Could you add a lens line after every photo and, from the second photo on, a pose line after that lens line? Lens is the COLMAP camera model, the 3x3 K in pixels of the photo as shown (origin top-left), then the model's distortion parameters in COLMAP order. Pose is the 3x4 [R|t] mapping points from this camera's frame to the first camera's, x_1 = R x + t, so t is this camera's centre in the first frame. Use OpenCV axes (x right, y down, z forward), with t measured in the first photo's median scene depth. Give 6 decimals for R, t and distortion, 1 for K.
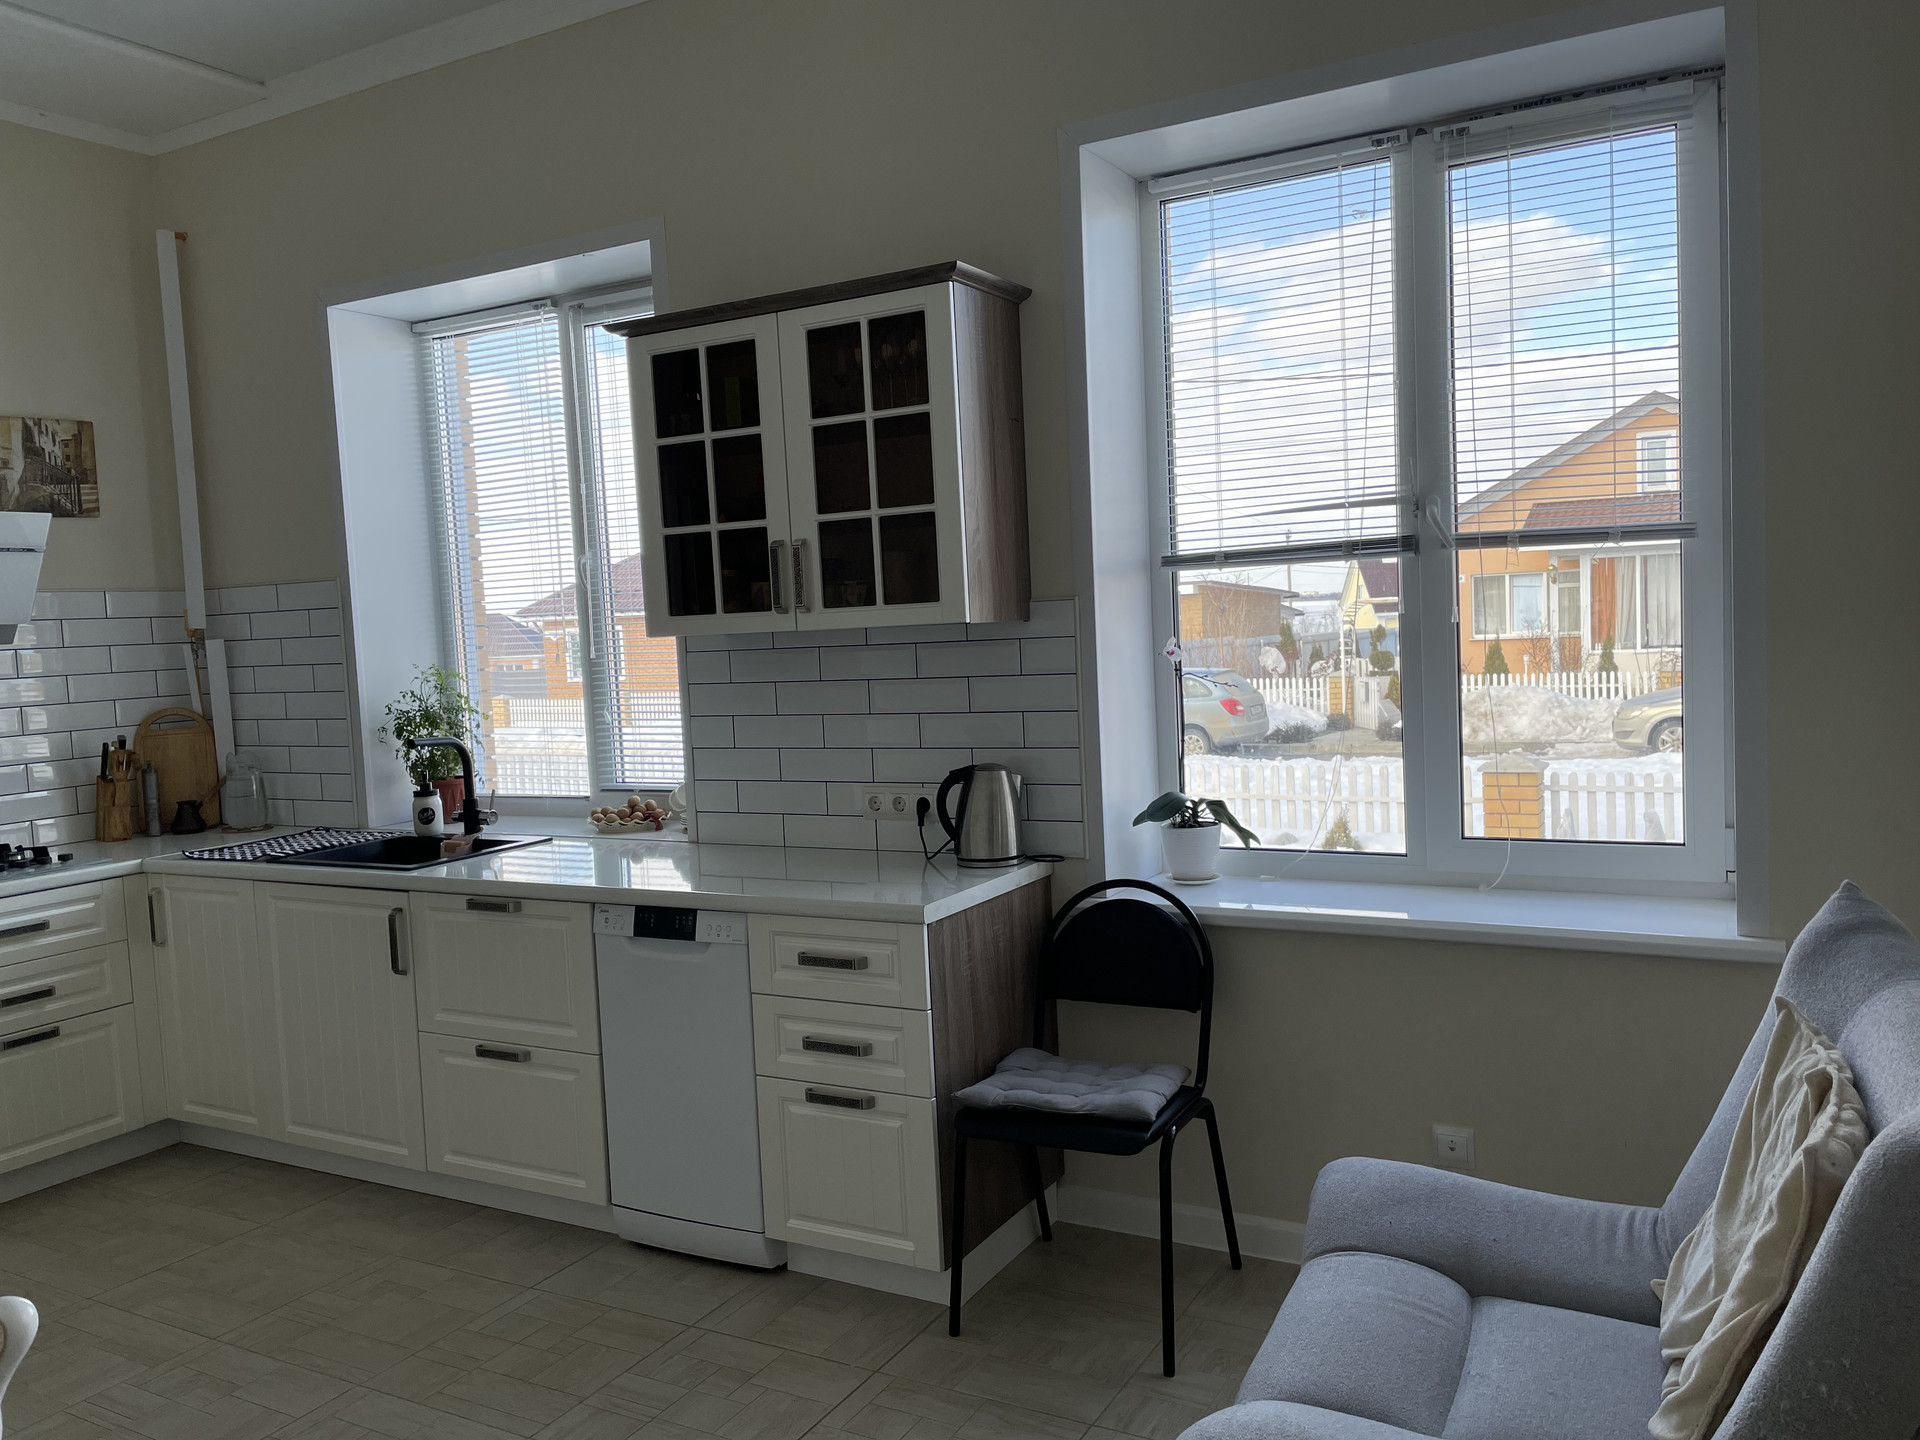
lens RADIAL K [[1460.4, 0, 961.2], [0, 1460.4, 726.7], [0, 0, 1]] dist [0.096679, -0.144044]
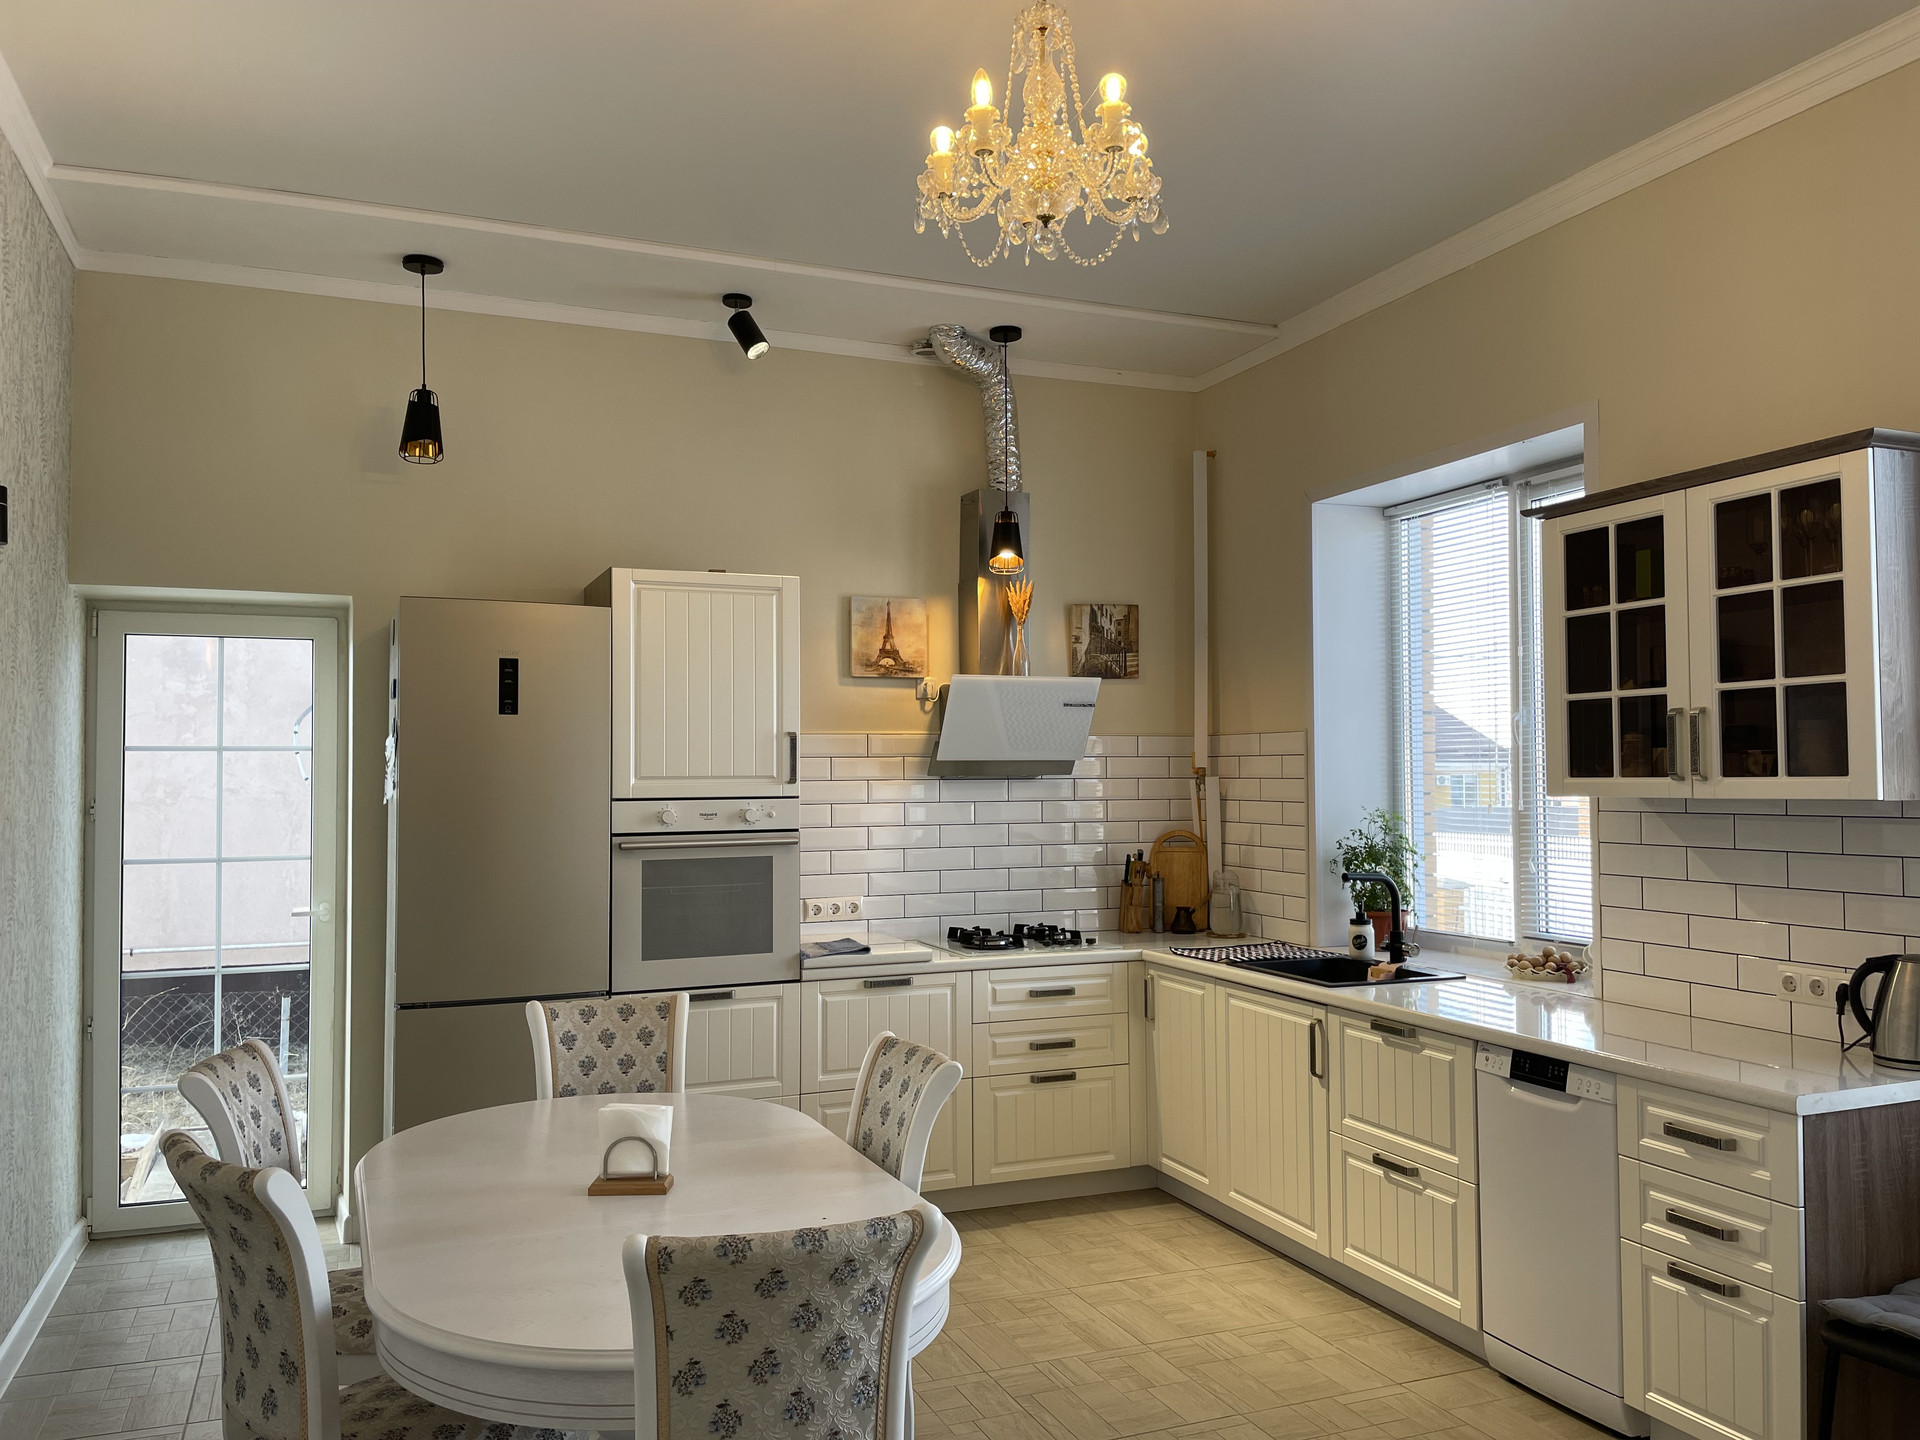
lens RADIAL K [[1460.4, 0, 961.2], [0, 1460.4, 726.7], [0, 0, 1]] dist [0.096679, -0.144044]
pose [[0.776612, 0.020991, -0.629630, 0.113045], [-0.076393, 0.995207, -0.061047, -0.012004], [0.625331, 0.095509, 0.774493, -0.083035]]
